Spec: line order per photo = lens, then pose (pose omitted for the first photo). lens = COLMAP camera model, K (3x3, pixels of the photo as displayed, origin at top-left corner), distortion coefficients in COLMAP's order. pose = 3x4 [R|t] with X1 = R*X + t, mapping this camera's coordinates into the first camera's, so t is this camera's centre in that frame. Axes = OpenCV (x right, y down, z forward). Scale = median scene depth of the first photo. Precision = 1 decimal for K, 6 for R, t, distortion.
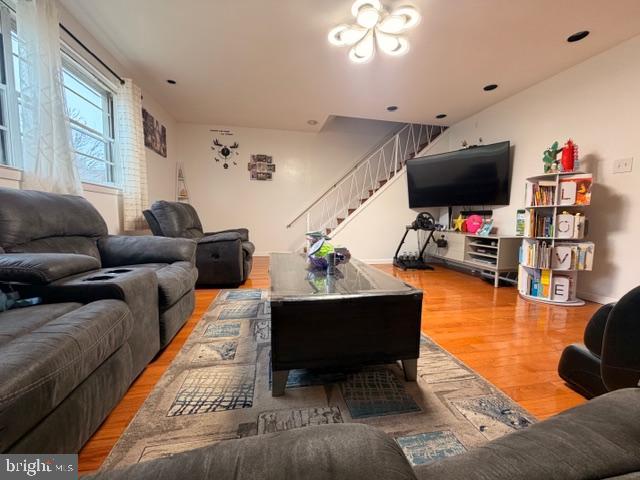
lens RADIAL K [[255.5, 0, 318.5], [0, 255.5, 239.3], [0, 0, 1]] dist [0.000659, -0.000009]
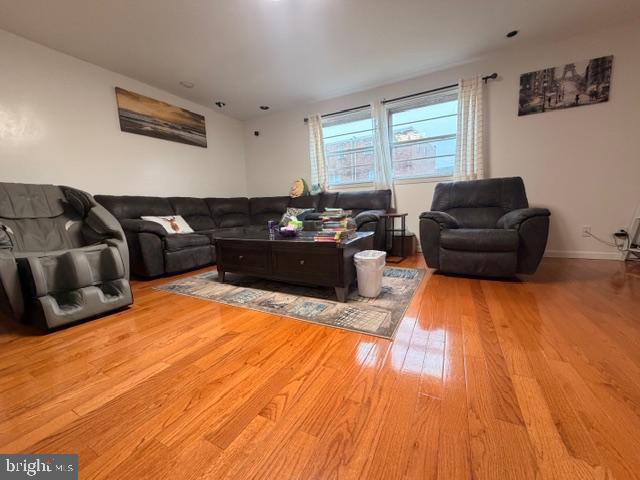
lens RADIAL K [[255.5, 0, 318.5], [0, 255.5, 239.3], [0, 0, 1]] dist [0.000659, -0.000009]
pose [[-0.629579, 0.105651, -0.769720, 0.370712], [-0.036871, 0.985532, 0.165430, -0.038871], [0.776061, 0.132531, -0.616575, 0.743749]]
